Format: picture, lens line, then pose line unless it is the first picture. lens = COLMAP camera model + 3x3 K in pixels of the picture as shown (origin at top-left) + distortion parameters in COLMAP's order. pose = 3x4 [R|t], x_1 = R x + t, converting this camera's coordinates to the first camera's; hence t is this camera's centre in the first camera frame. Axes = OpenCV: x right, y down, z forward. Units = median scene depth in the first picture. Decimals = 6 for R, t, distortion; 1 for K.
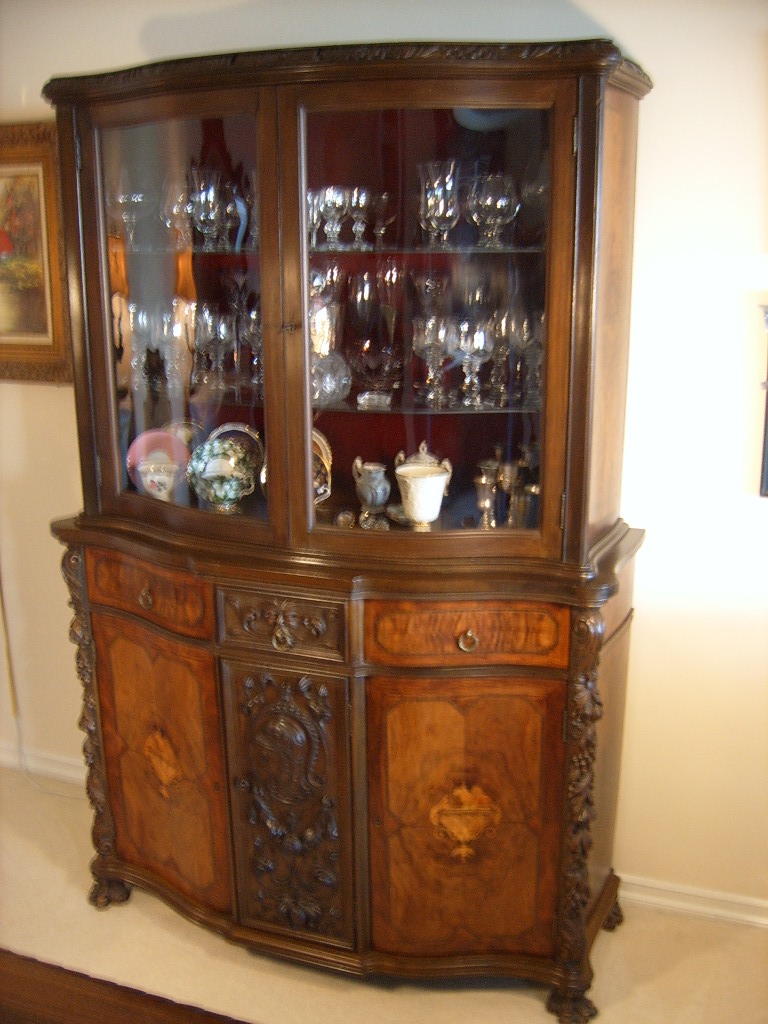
lens RADIAL K [[1064.4, 0, 383.9], [0, 1064.4, 518.9], [0, 0, 1]] dist [-0.130021, 0.000000]
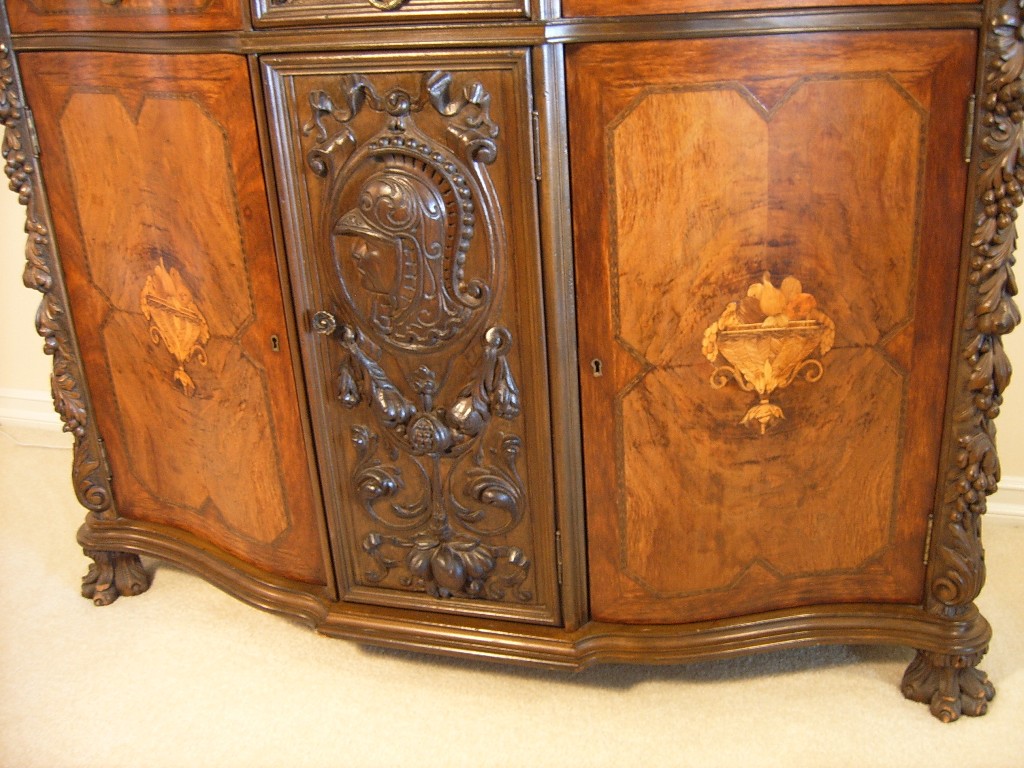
lens RADIAL K [[1064.4, 0, 516.4], [0, 1064.4, 375.2], [0, 0, 1]] dist [-0.130021, 0.000000]
pose [[0.995433, -0.075629, 0.058246, -0.073520], [0.067704, 0.989496, 0.127728, 0.218714], [-0.067294, -0.123202, 0.990097, 0.483127]]
